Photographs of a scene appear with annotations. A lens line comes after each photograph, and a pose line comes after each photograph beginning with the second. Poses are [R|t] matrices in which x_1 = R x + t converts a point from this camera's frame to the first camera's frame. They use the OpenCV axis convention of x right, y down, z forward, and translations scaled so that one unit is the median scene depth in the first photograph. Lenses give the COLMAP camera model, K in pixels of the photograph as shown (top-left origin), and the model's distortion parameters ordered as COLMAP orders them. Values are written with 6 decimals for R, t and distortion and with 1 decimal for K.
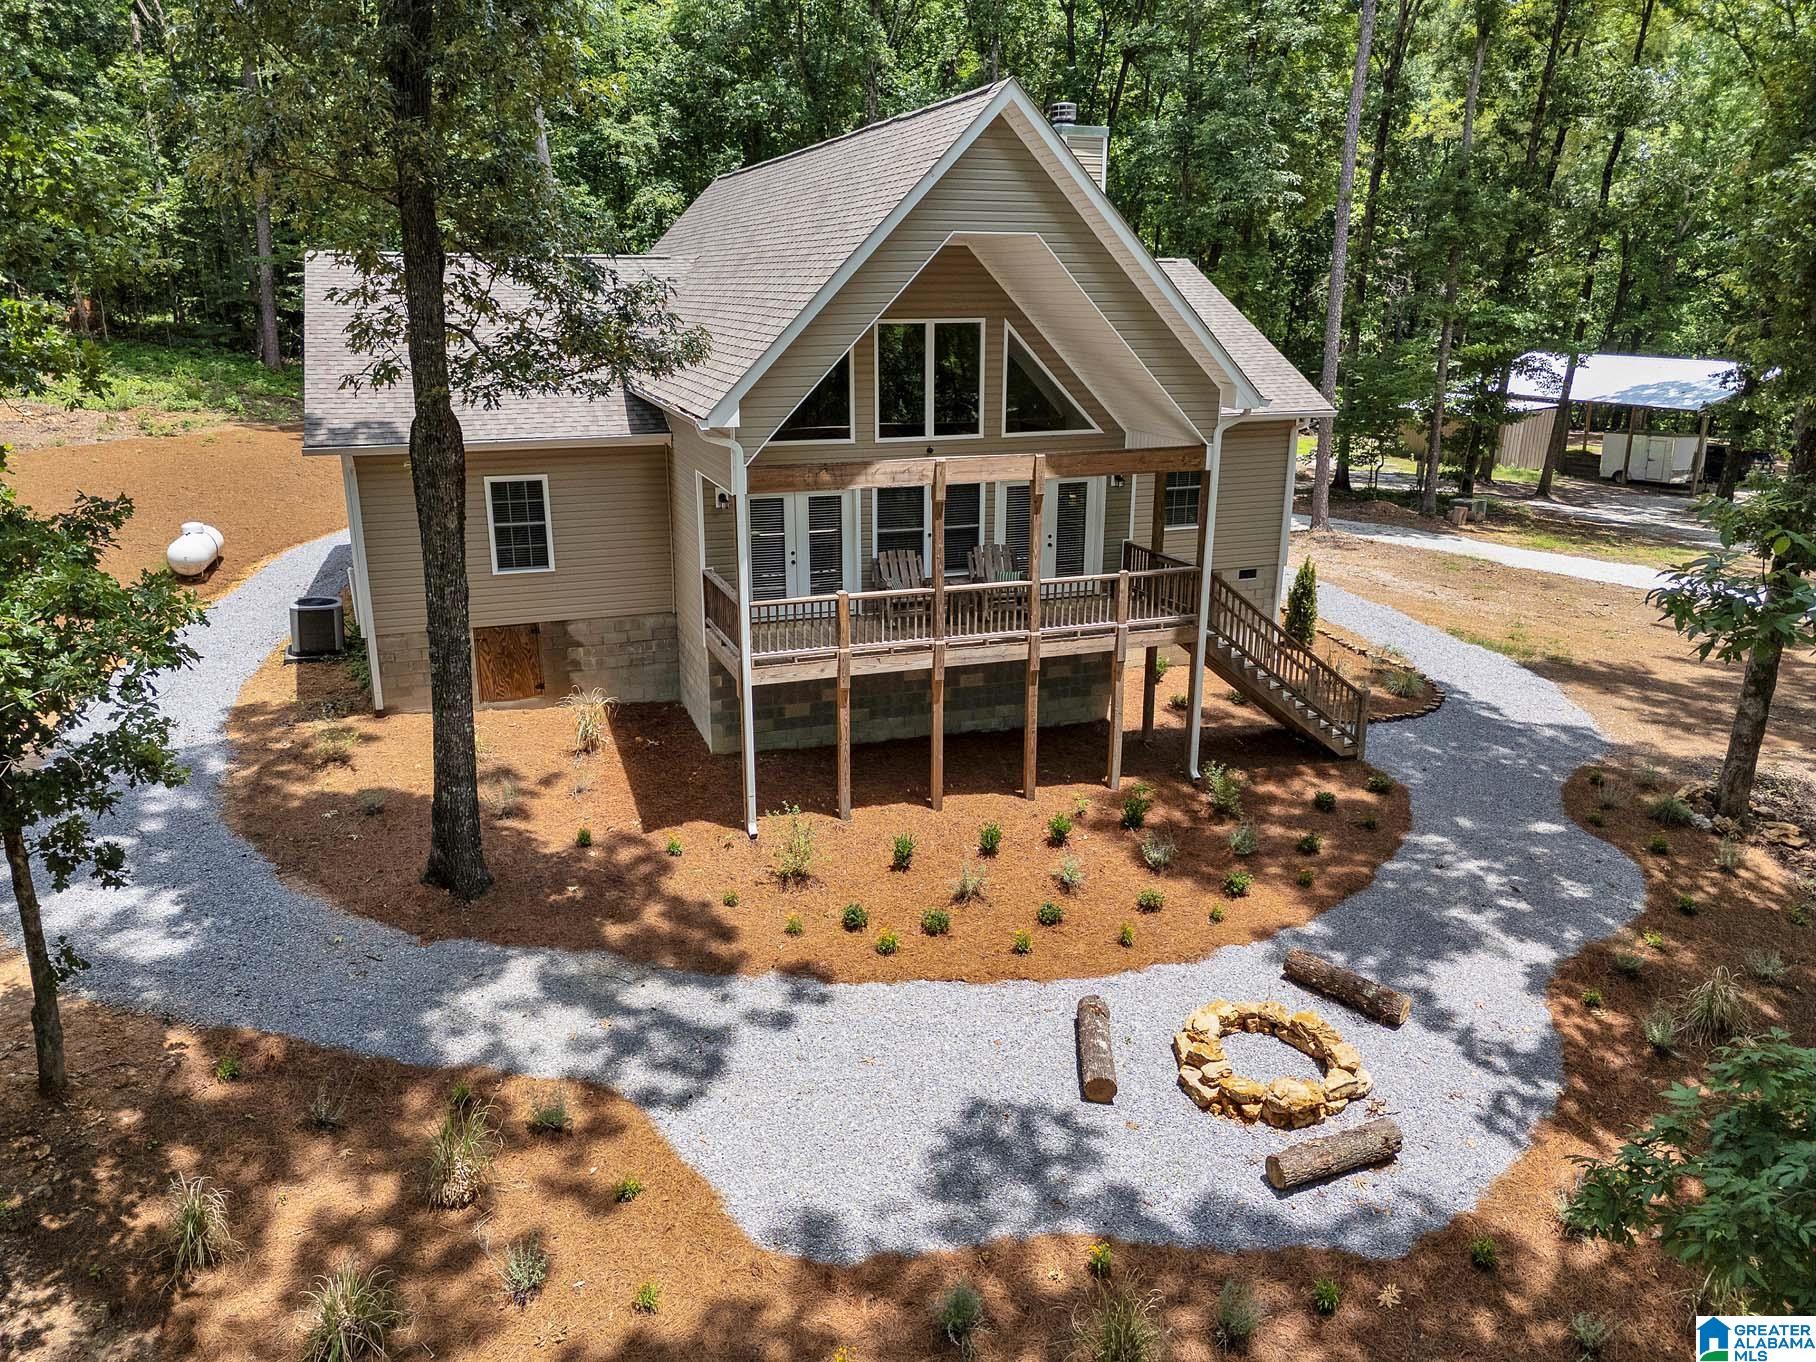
lens RADIAL K [[1335.4, 0, 908.0], [0, 1335.4, 681.0], [0, 0, 1]] dist [0.077827, -0.078511]
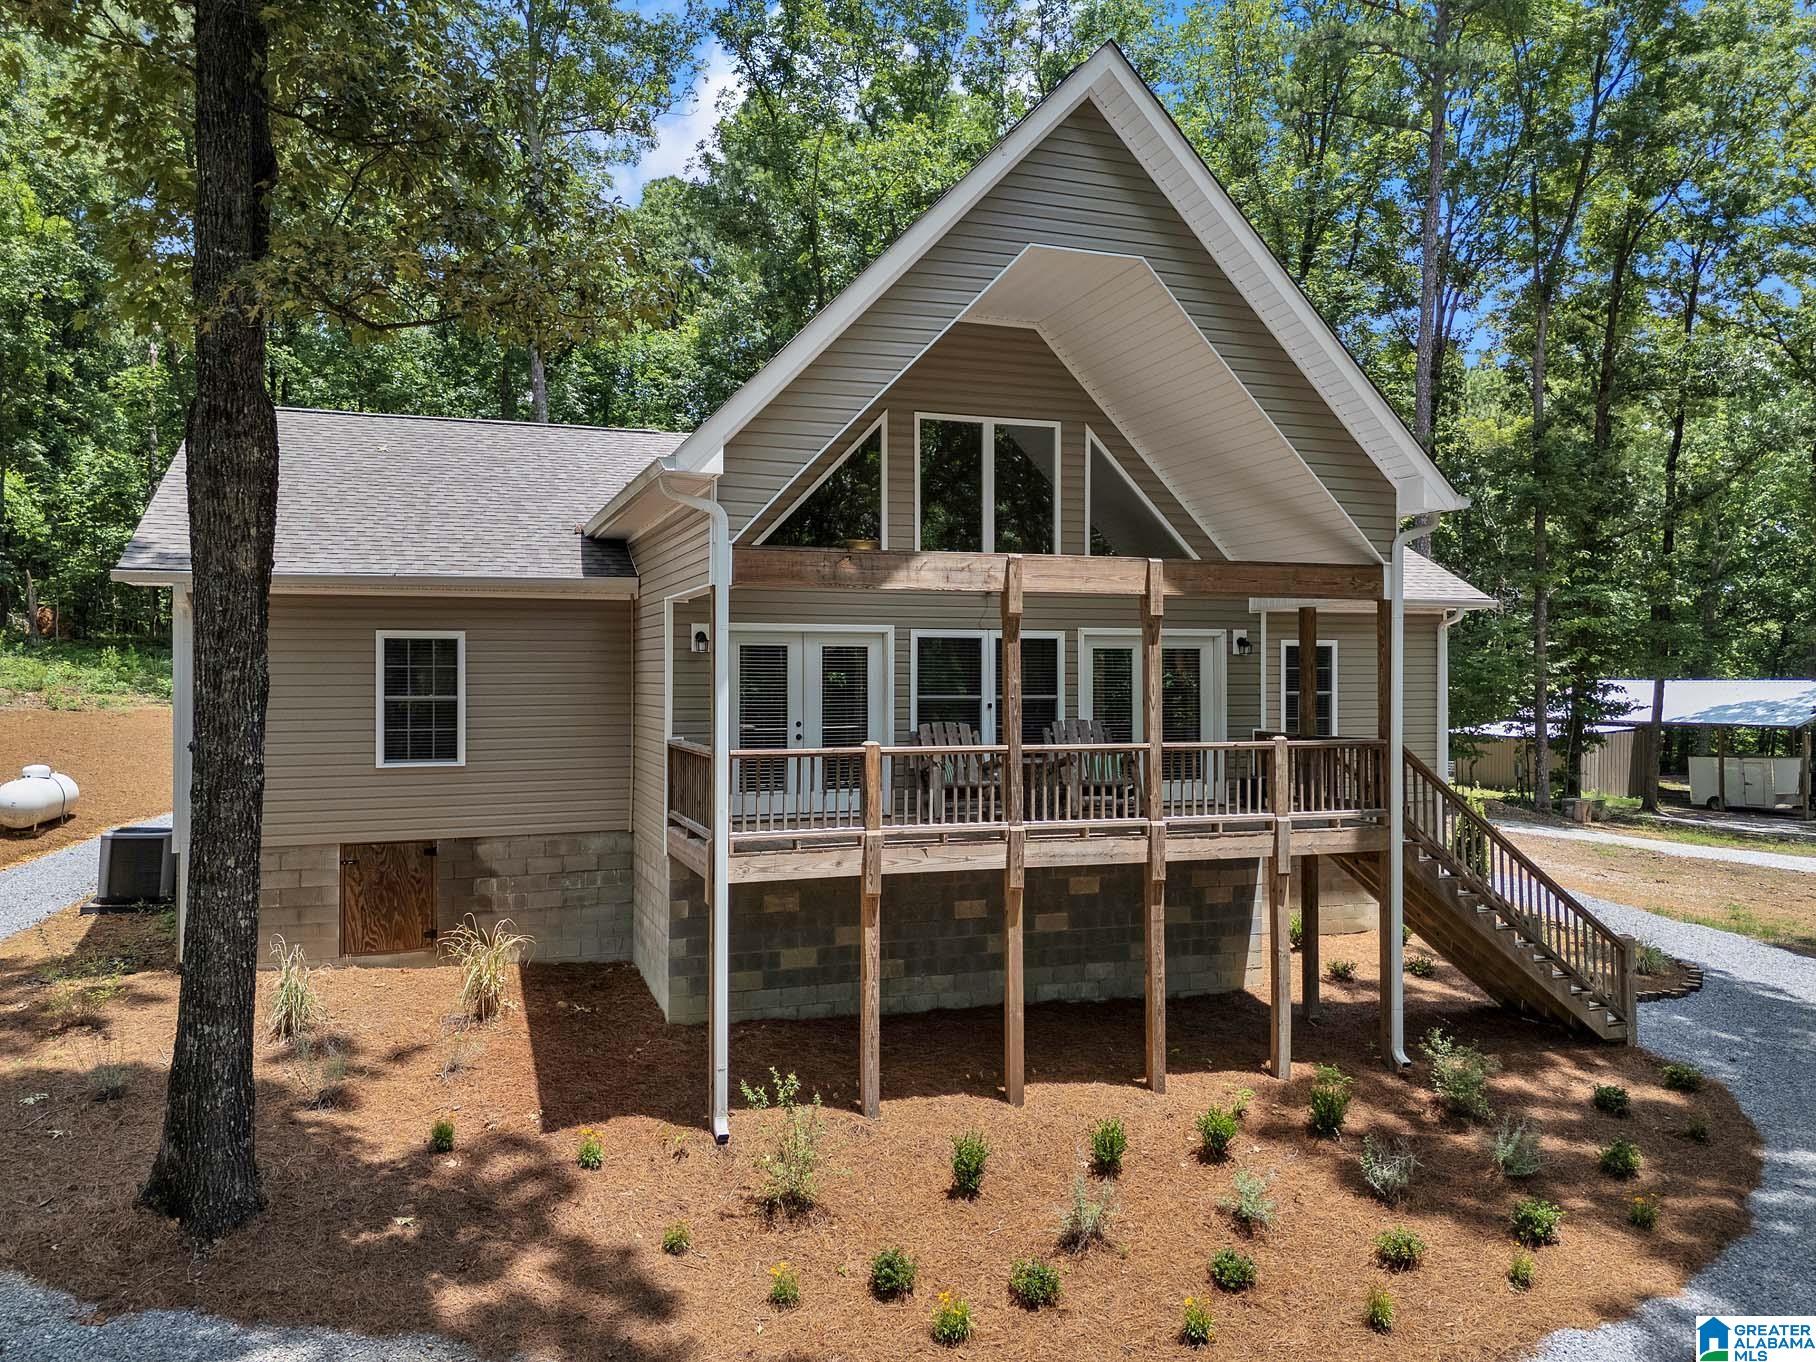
lens RADIAL K [[1335.4, 0, 908.0], [0, 1335.4, 681.0], [0, 0, 1]] dist [0.077827, -0.078511]
pose [[0.999980, -0.001351, -0.006213, -0.026188], [-0.000453, 0.959561, -0.281500, 0.088927], [0.006342, 0.281497, 0.959541, 0.349875]]
